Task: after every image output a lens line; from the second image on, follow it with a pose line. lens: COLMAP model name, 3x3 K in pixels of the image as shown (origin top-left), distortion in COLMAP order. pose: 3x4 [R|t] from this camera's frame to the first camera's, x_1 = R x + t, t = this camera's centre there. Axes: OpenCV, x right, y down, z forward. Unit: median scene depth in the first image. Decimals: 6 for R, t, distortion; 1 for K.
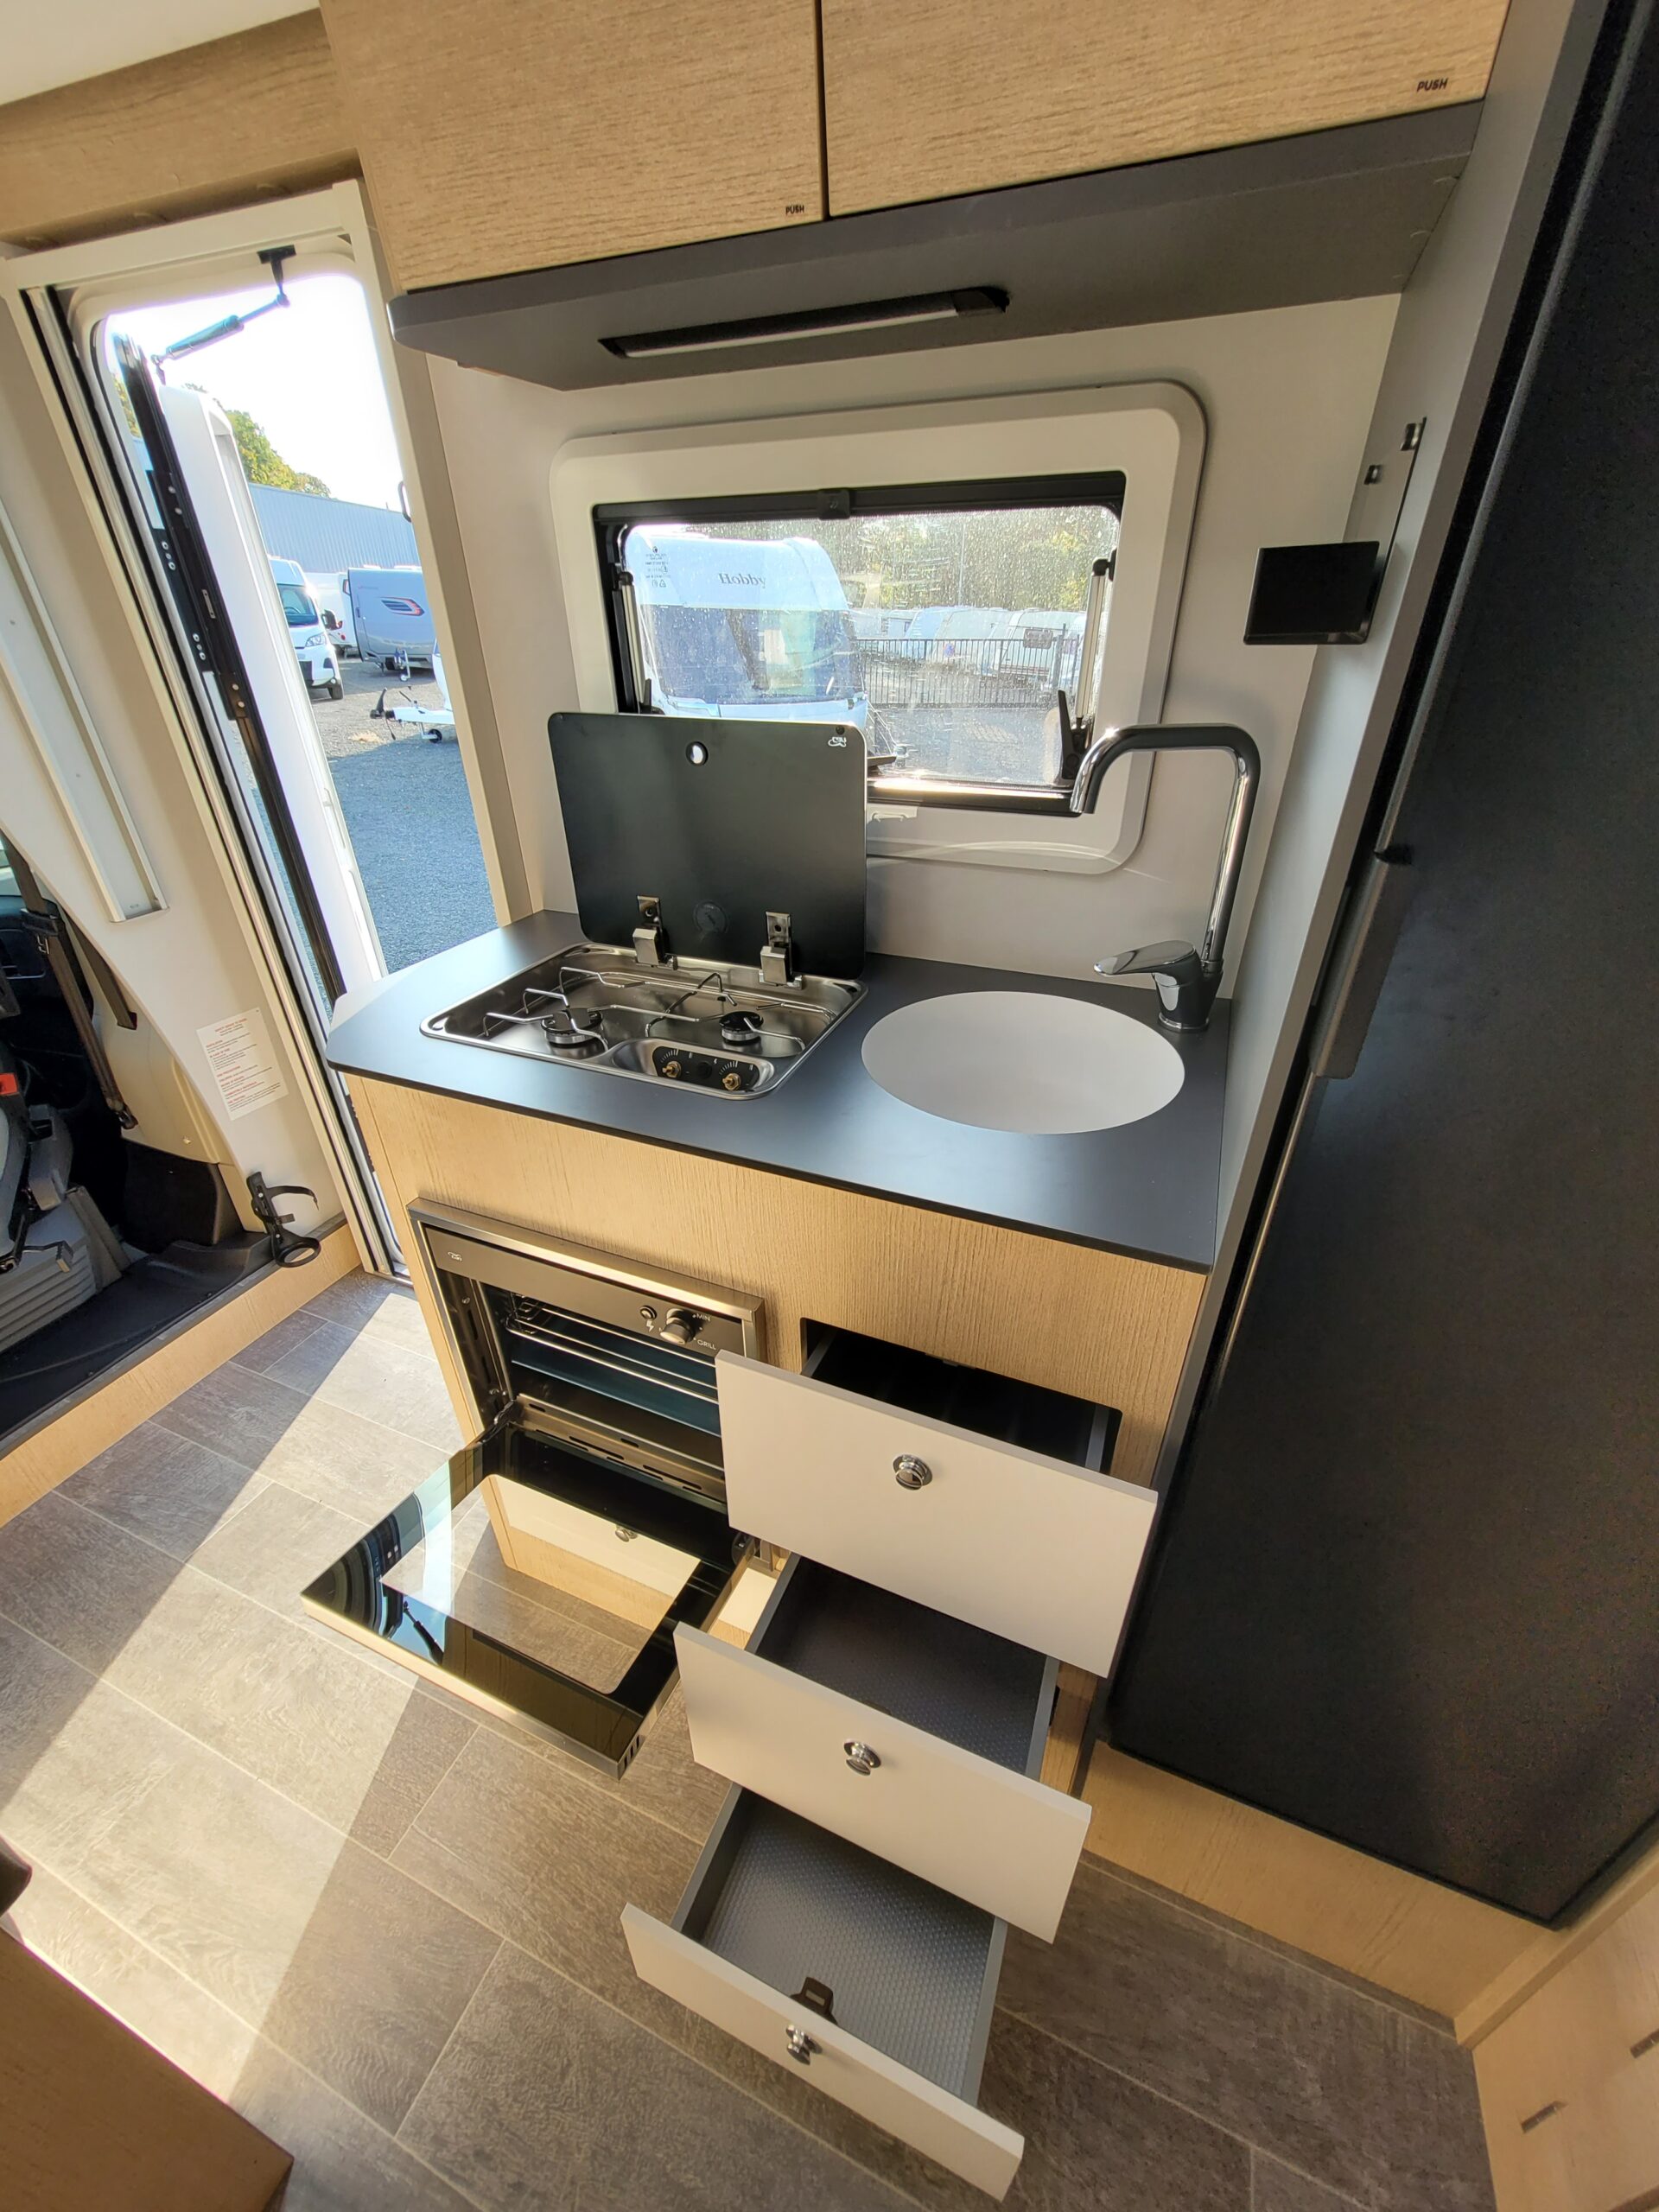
lens RADIAL K [[860.5, 0, 832.4], [0, 860.5, 1112.1], [0, 0, 1]] dist [-0.000727, 0.000510]
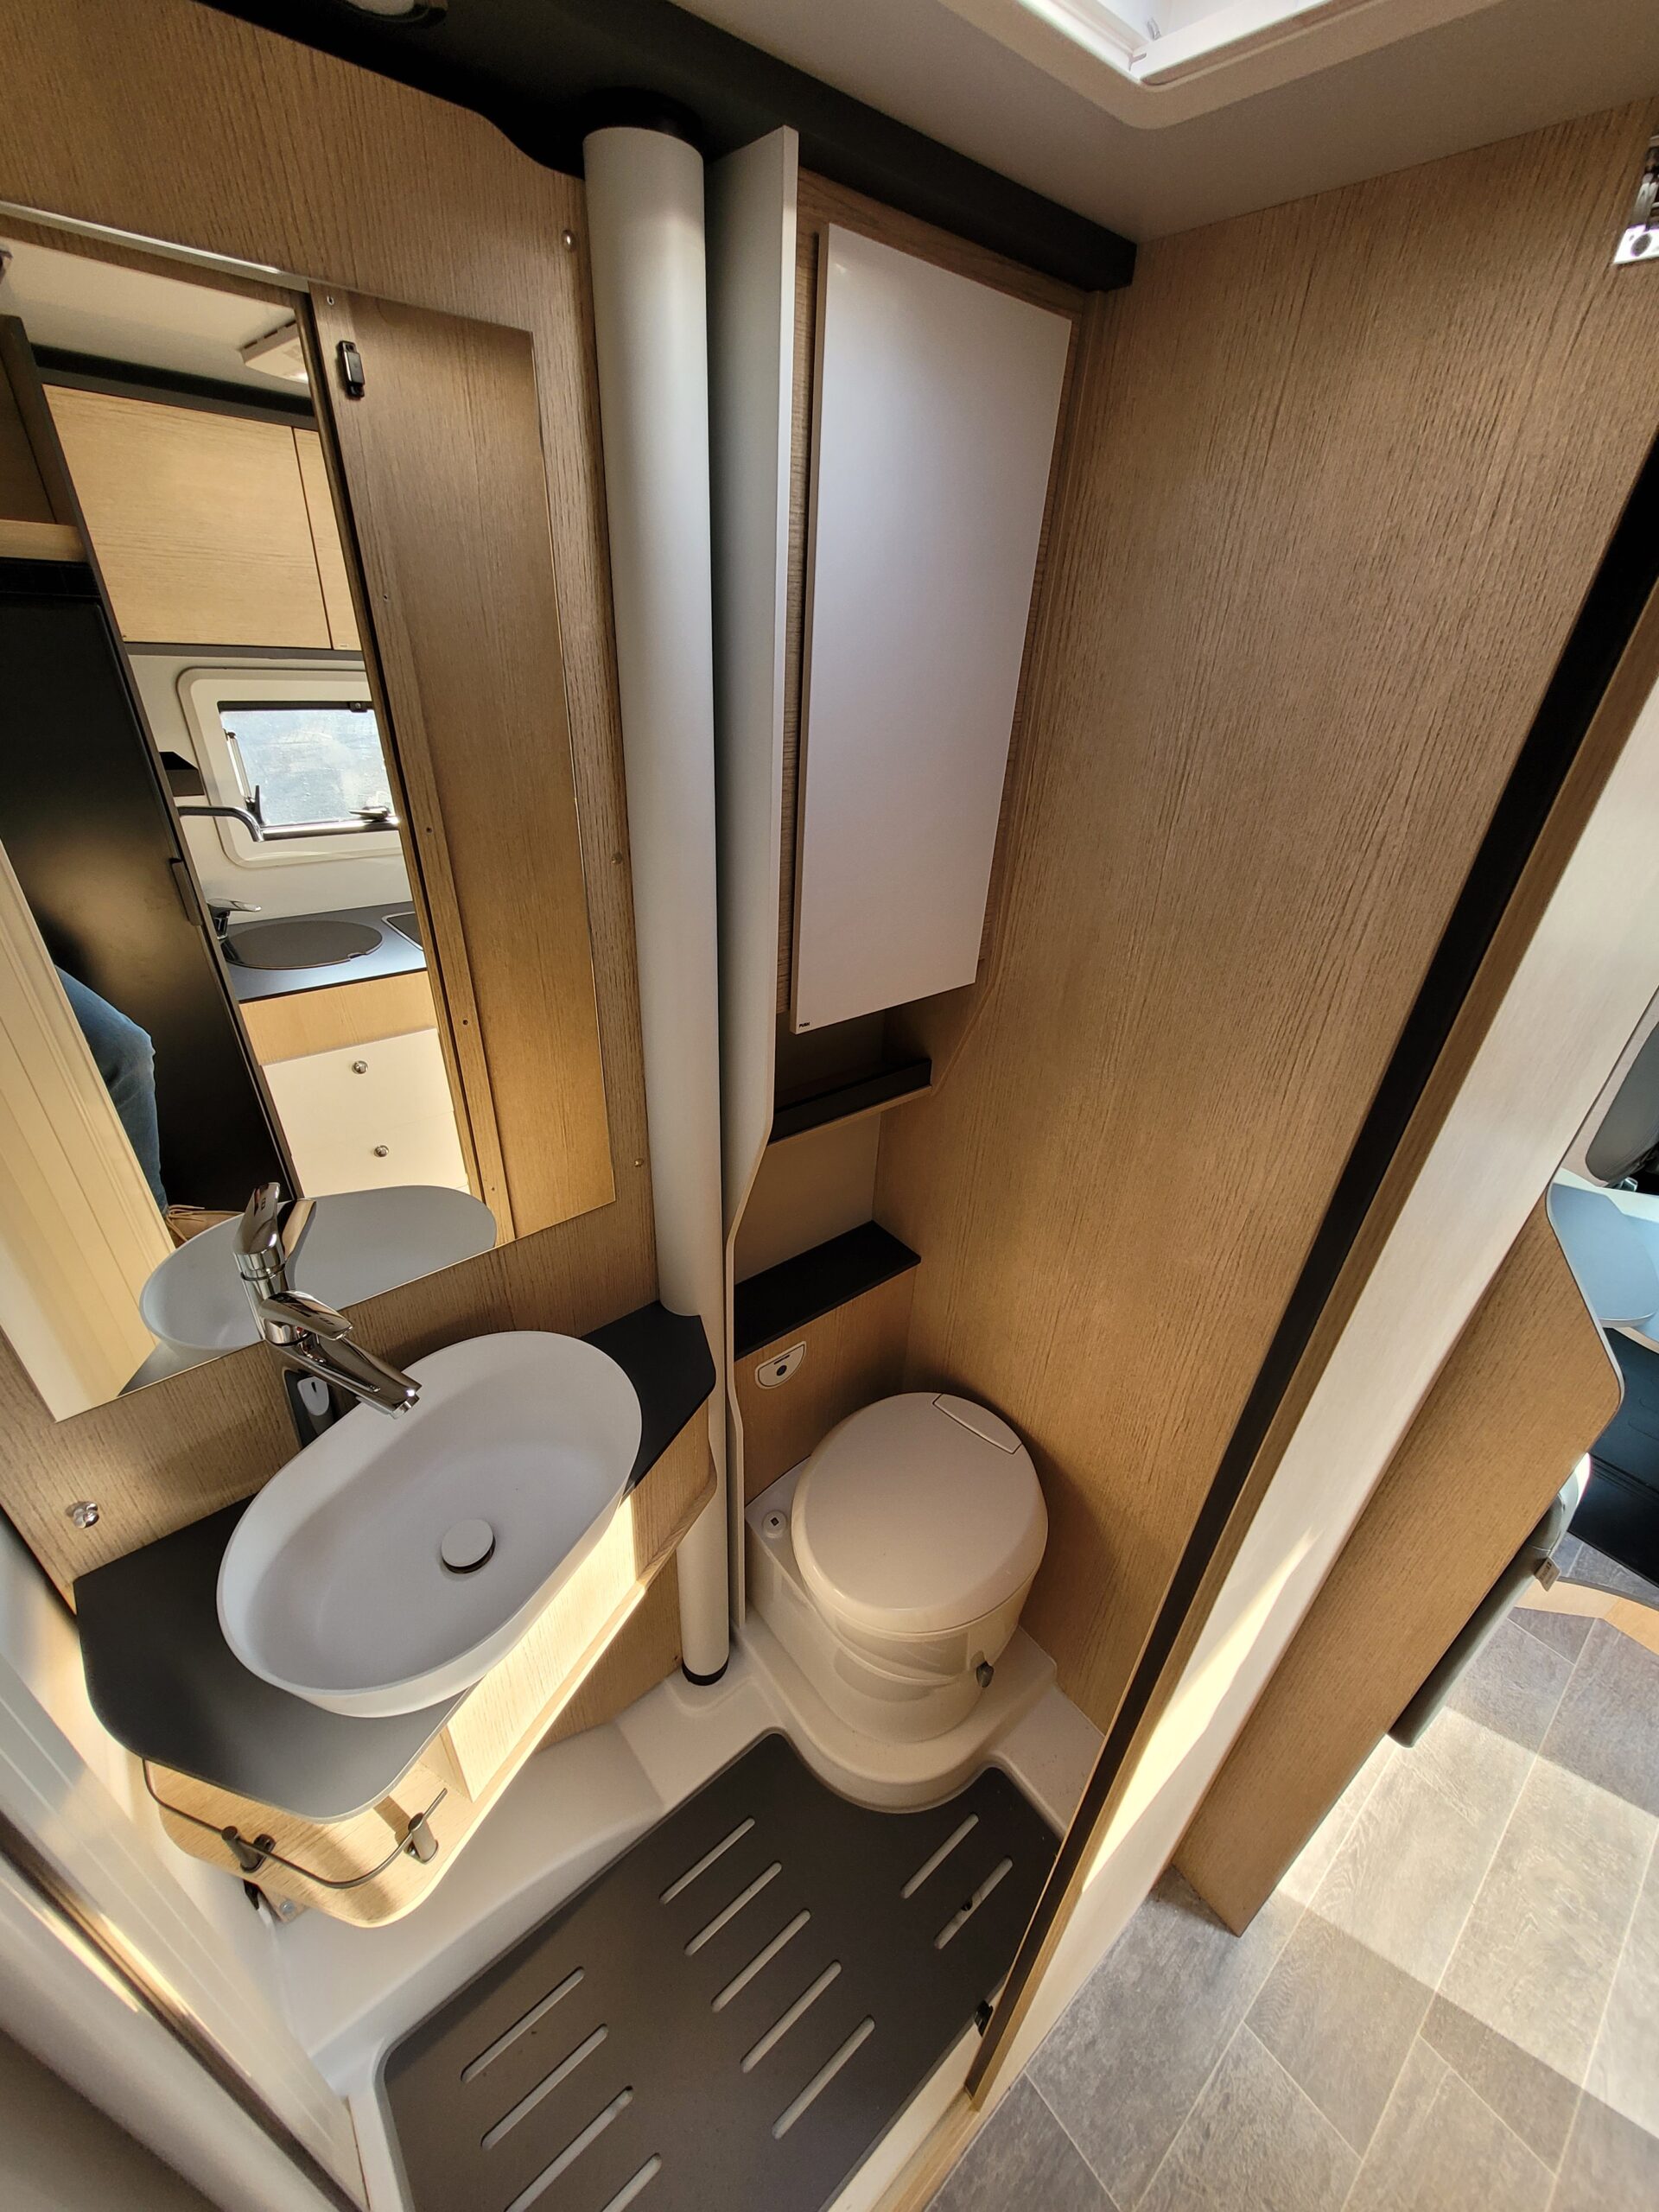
lens RADIAL K [[860.5, 0, 829.6], [0, 860.5, 1108.7], [0, 0, 1]] dist [-0.000727, 0.000510]
pose [[-0.470601, 0.420759, -0.775562, 0.234760], [-0.483916, 0.611913, 0.625610, -0.234763], [0.737807, 0.669720, -0.084355, -0.325441]]
